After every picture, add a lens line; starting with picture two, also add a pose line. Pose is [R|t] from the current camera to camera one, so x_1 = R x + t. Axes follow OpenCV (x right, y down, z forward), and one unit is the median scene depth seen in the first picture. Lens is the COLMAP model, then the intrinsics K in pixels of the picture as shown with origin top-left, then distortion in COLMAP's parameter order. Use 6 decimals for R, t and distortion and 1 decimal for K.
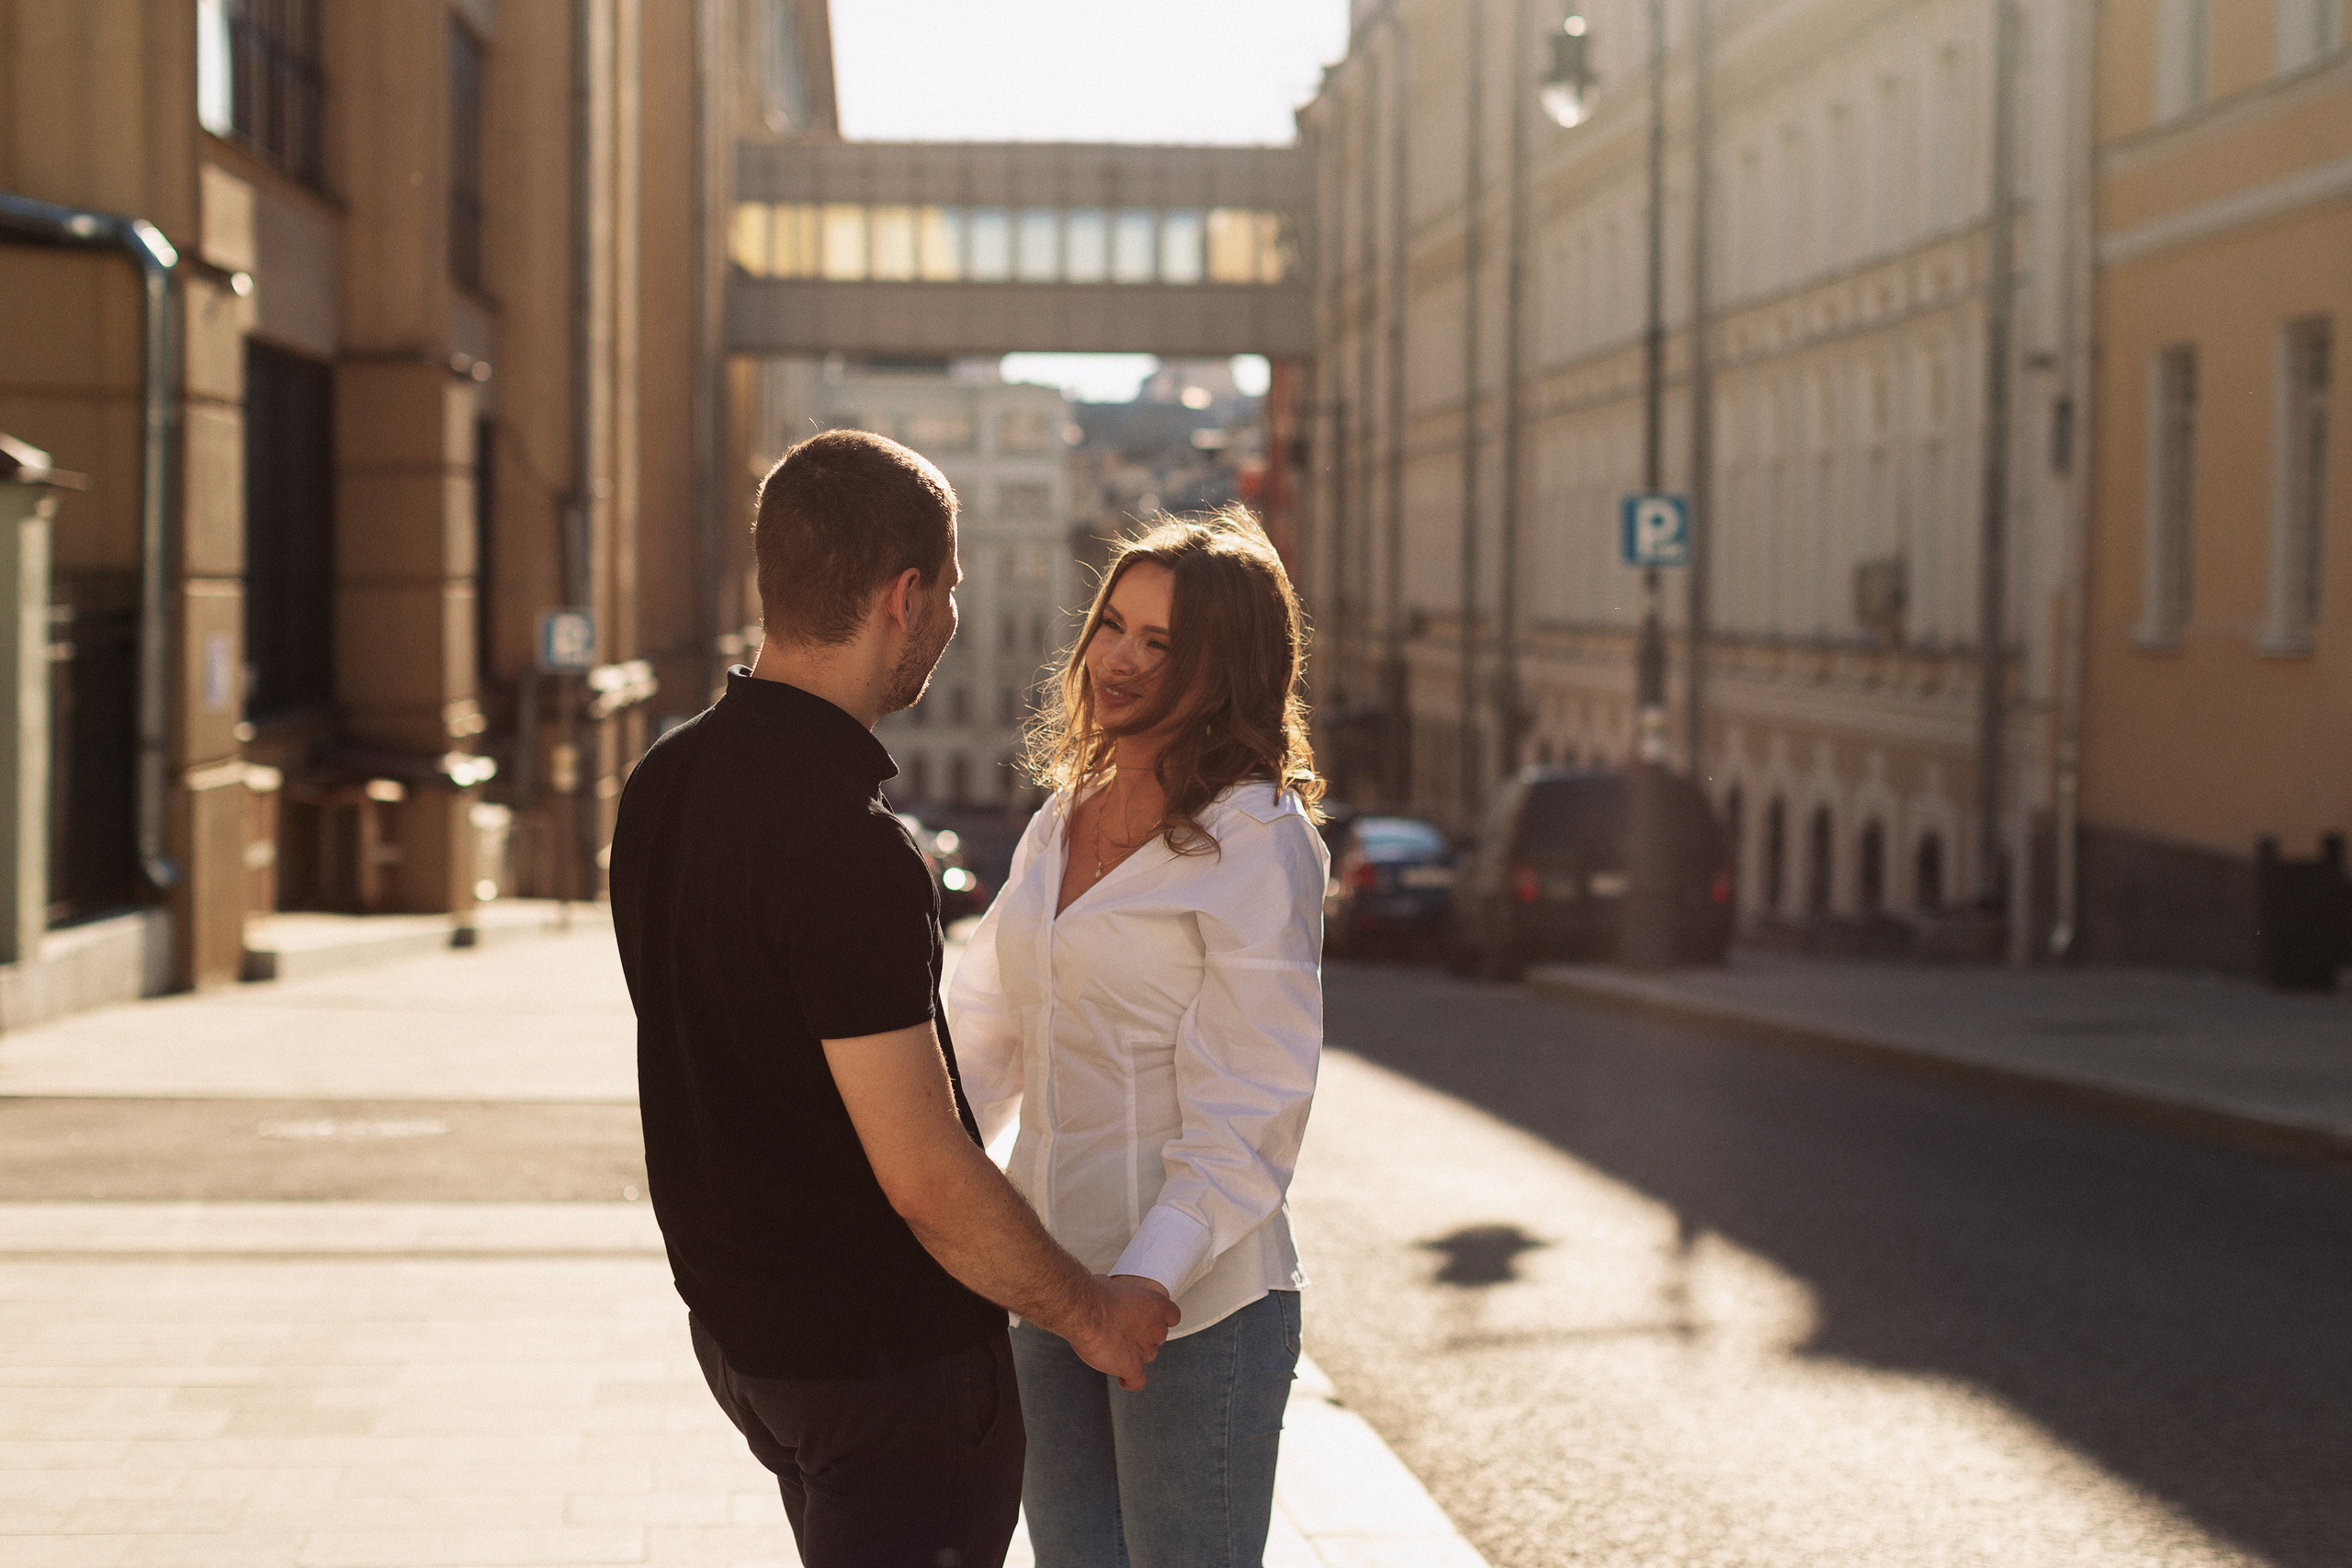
lens RADIAL K [[4033.3, 0, 1174.0], [0, 4033.3, 871.0], [0, 0, 1]] dist [-0.004316, -0.033653]
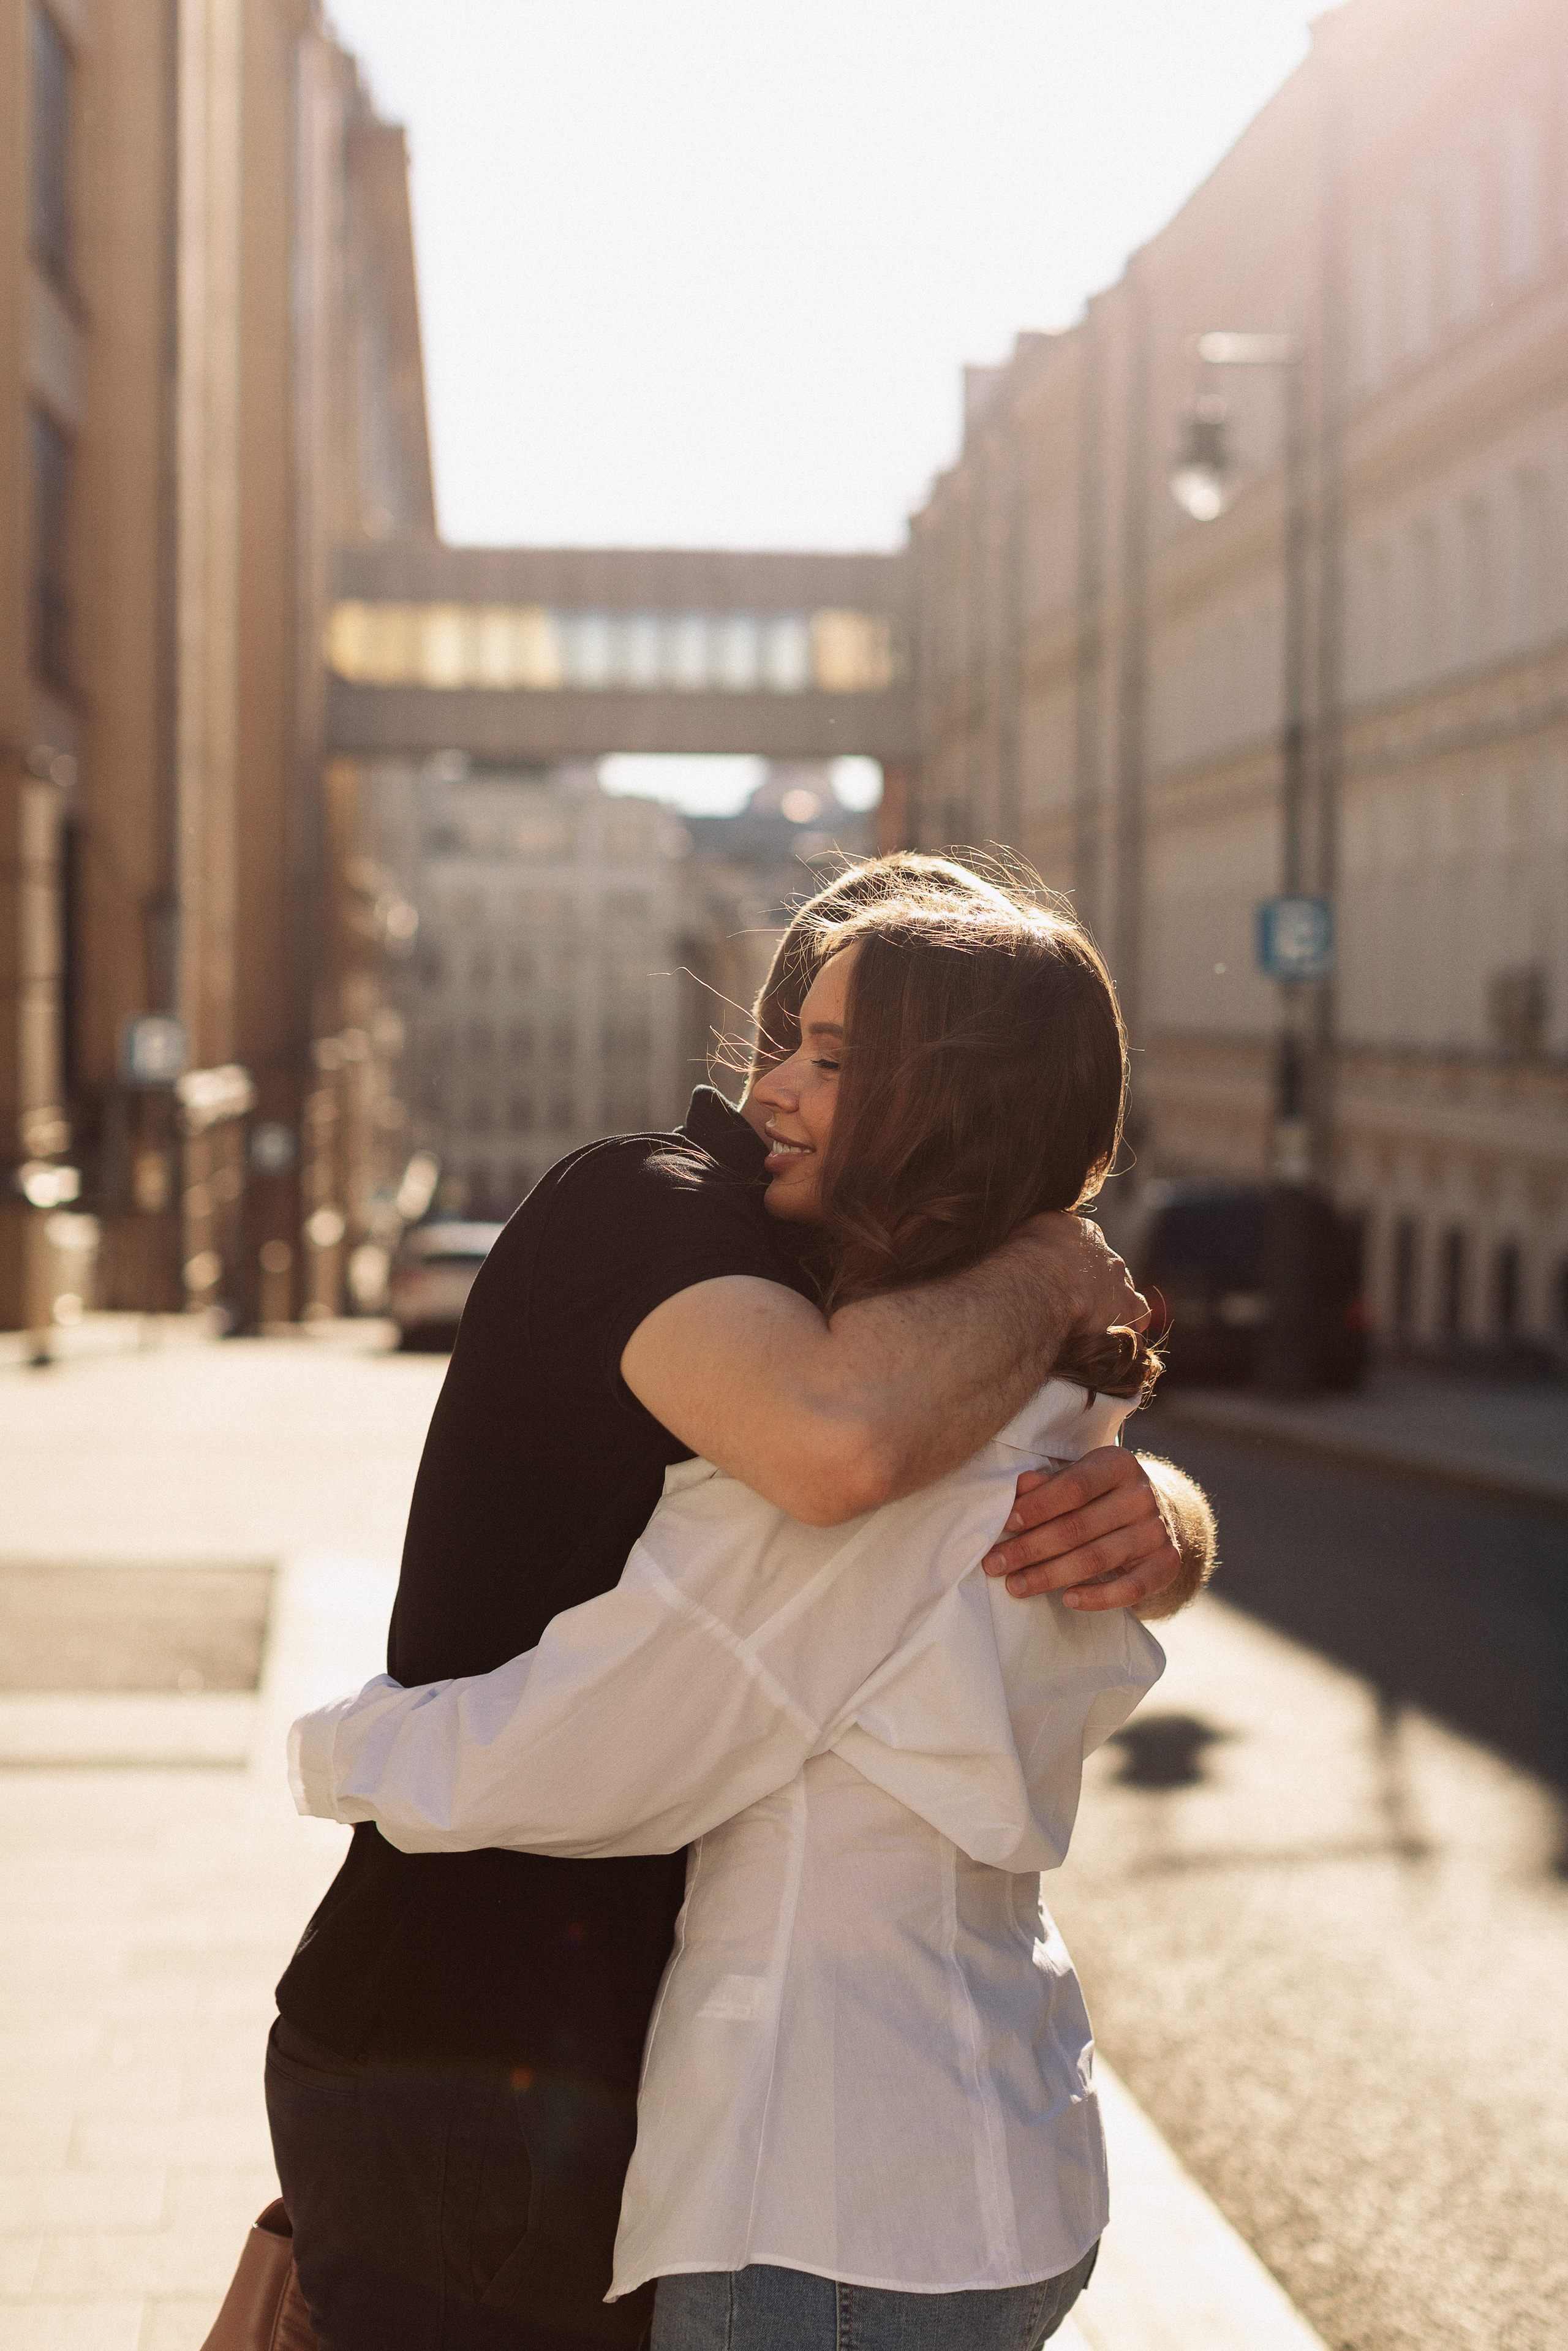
lens RADIAL K [[4031.8, 0, 784.0], [0, 4031.8, 1175.5], [0, 0, 1]] dist [-0.004316, -0.033653]
pose [[0.999993, 0.002719, 0.002472, -0.002353], [-0.002654, 0.999663, -0.025828, -0.002788], [-0.002541, 0.025821, 0.999663, 0.039108]]
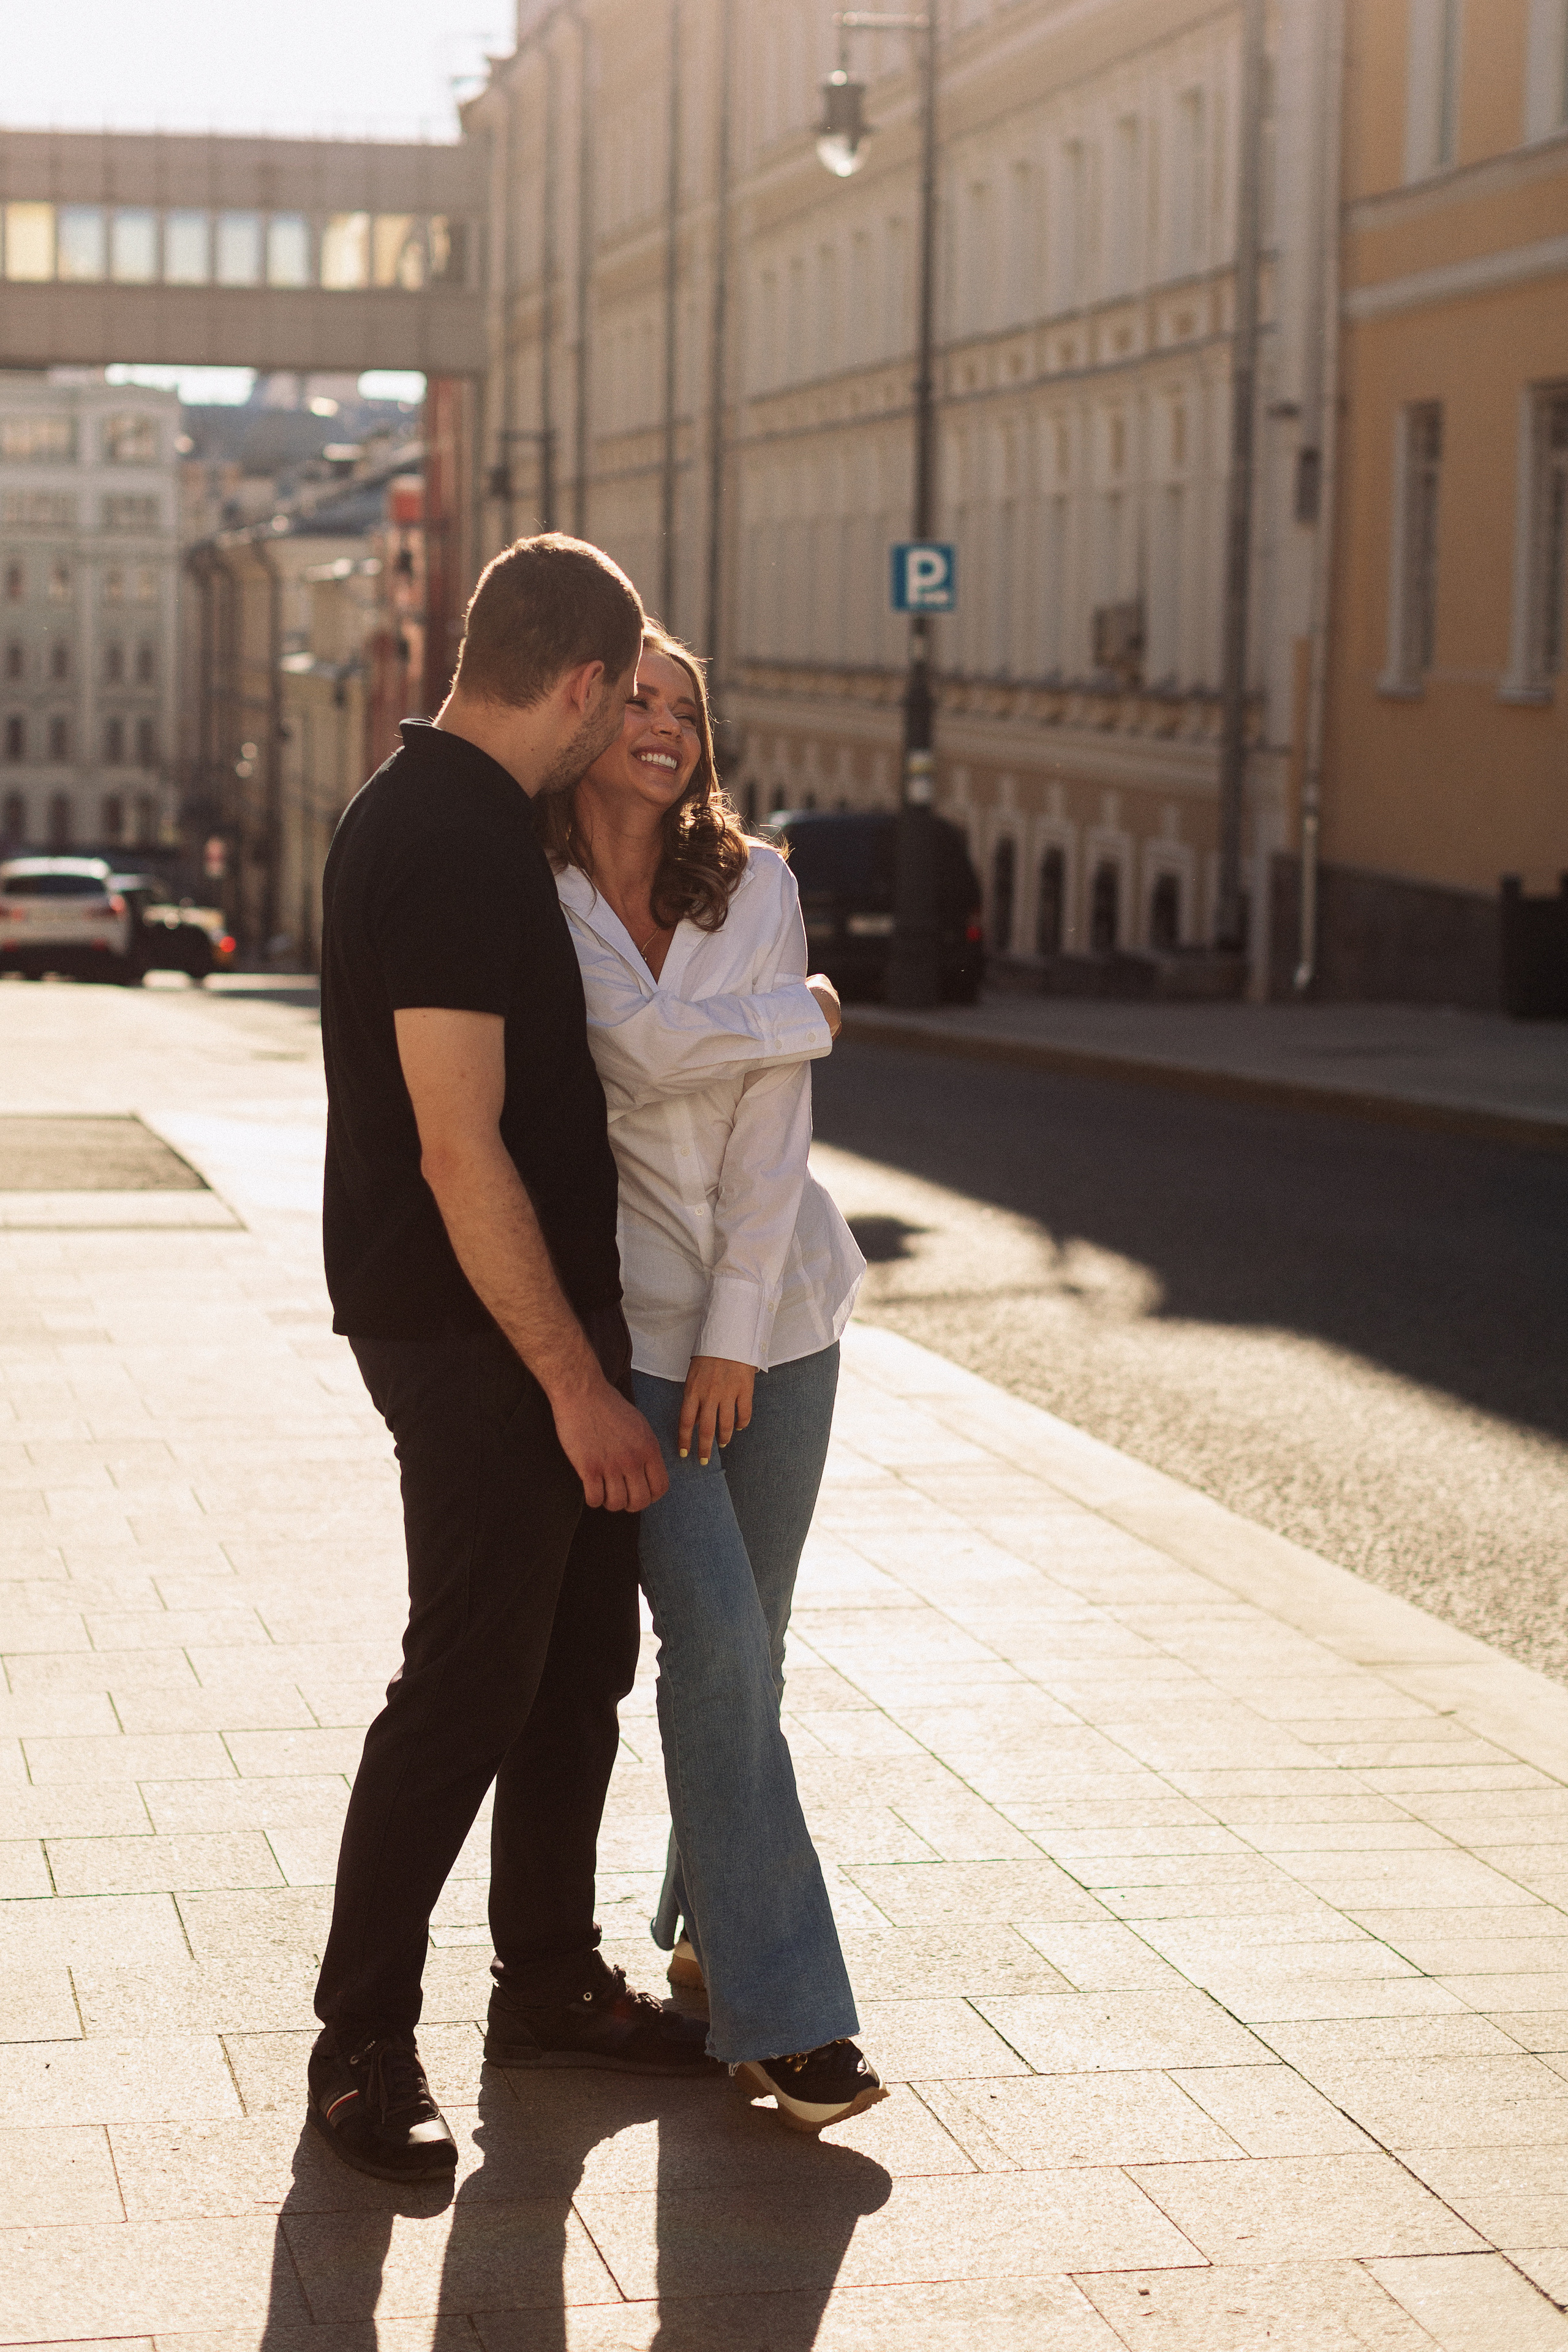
lens RADIAL K [[4355.2, 0, 784.0], [0, 4355.2, 1176.0], [0, 0, 1]] dist [0.169986, -1.372819]
pose [[0.993329, -0.007205, 0.115087, -0.033801], [0.000496, 0.998304, 0.058214, 0.002152], [-0.115311, -0.057769, 0.991648, -0.080683]]
